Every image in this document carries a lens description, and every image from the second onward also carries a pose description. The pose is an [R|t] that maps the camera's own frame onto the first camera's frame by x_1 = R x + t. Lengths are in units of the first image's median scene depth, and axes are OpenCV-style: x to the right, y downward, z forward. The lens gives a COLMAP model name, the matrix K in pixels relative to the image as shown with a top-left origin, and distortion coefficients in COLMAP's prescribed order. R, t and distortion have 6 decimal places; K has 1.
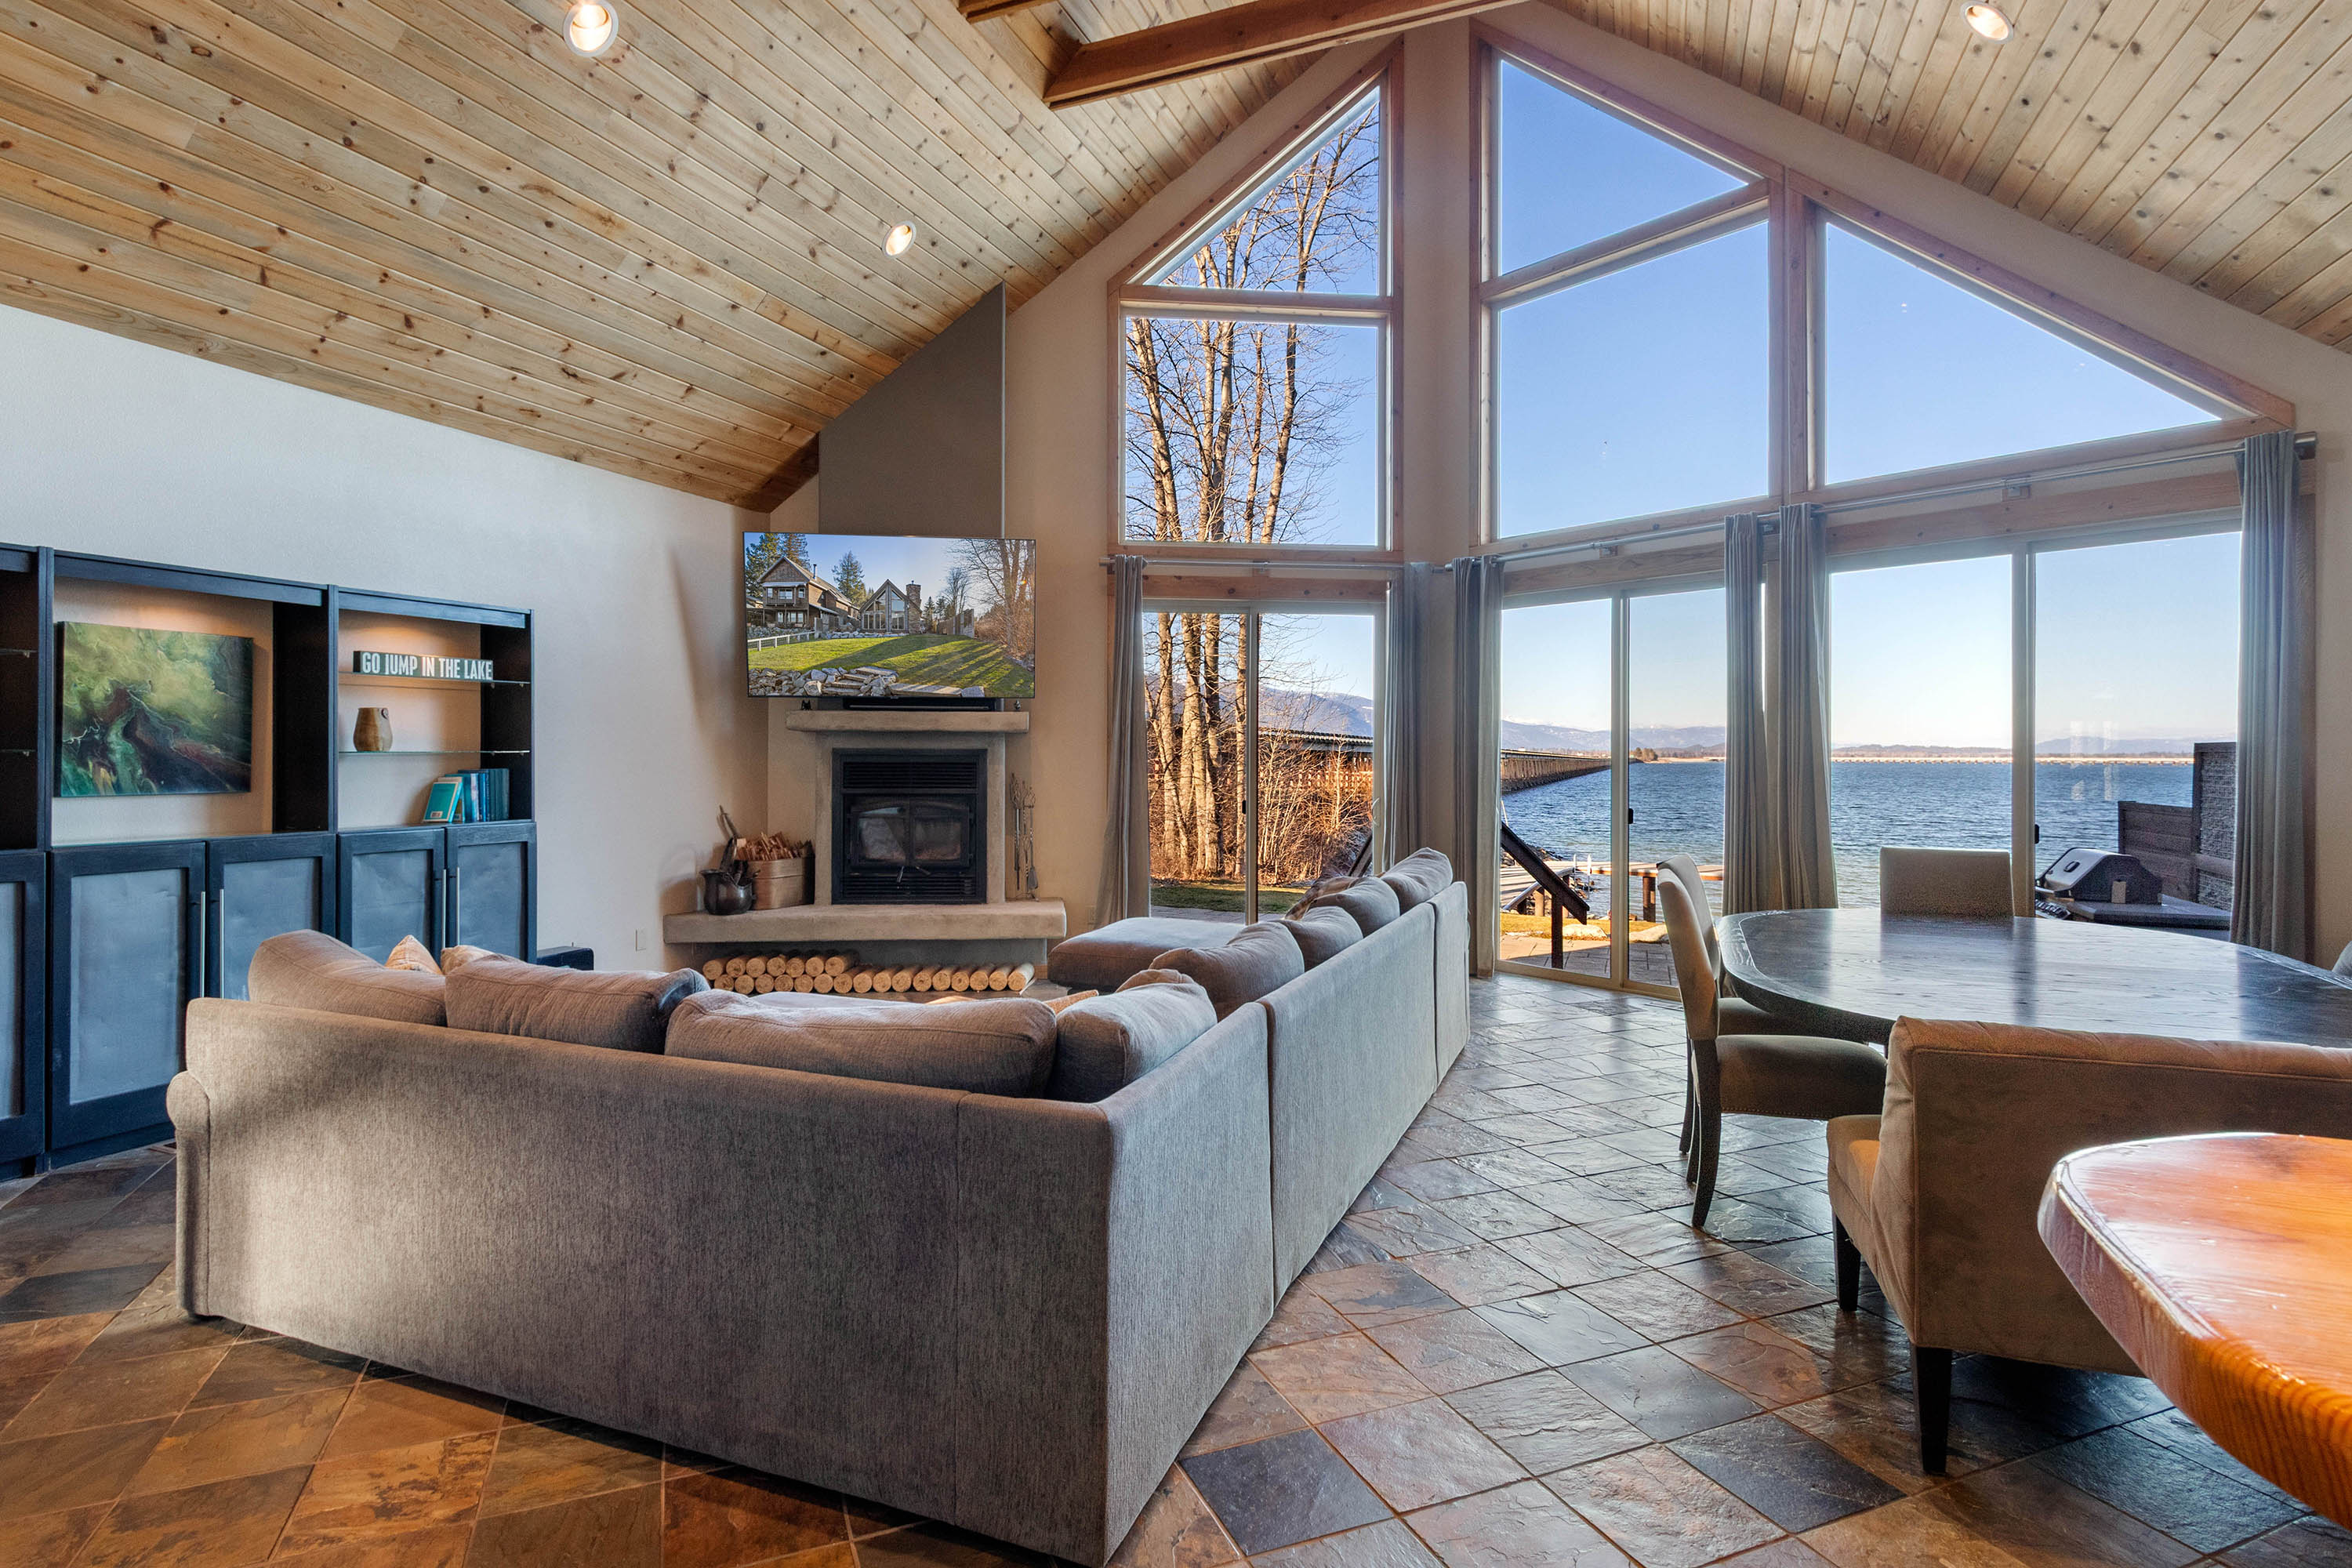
lens RADIAL K [[1185.1, 0, 1155.8], [0, 1185.1, 743.8], [0, 0, 1]] dist [0.008167, -0.001952]
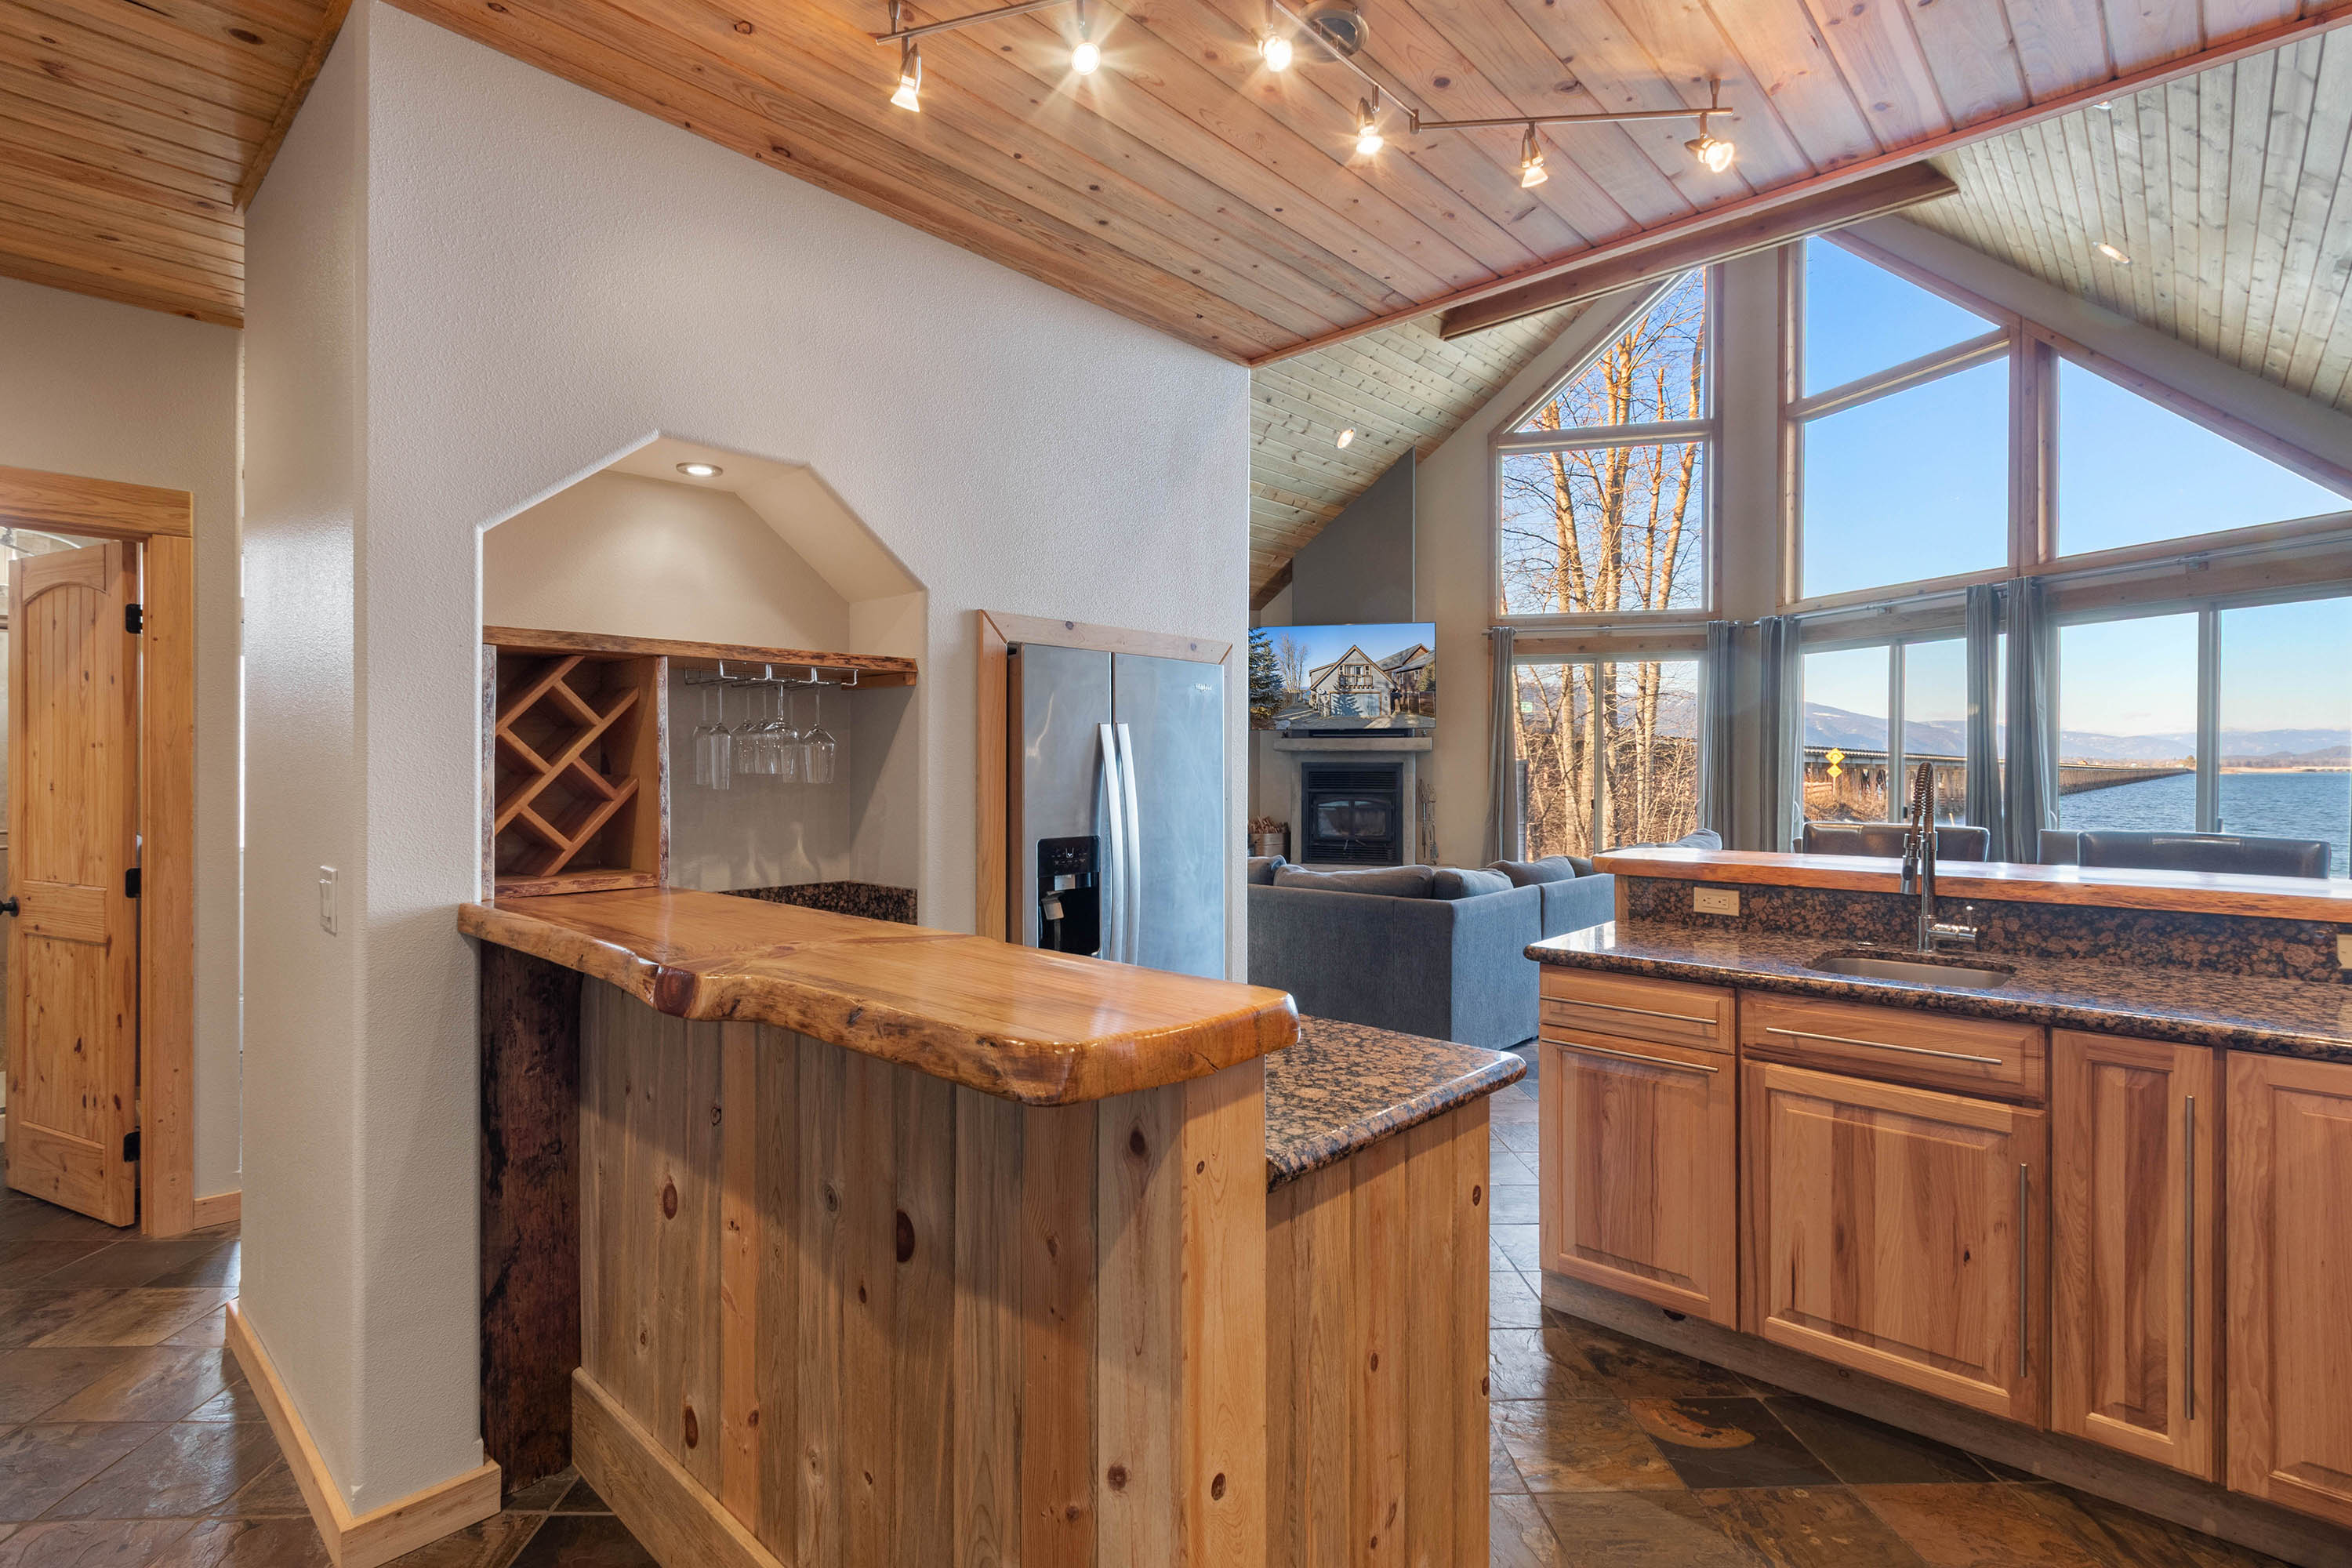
lens RADIAL K [[1114.6, 0, 1150.7], [0, 1114.6, 771.3], [0, 0, 1]] dist [0.004796, -0.001236]
pose [[0.935089, -0.000157, -0.354412, 0.062223], [0.005227, 0.999897, 0.013347, -0.005087], [0.354374, -0.014333, 0.934994, -0.455030]]
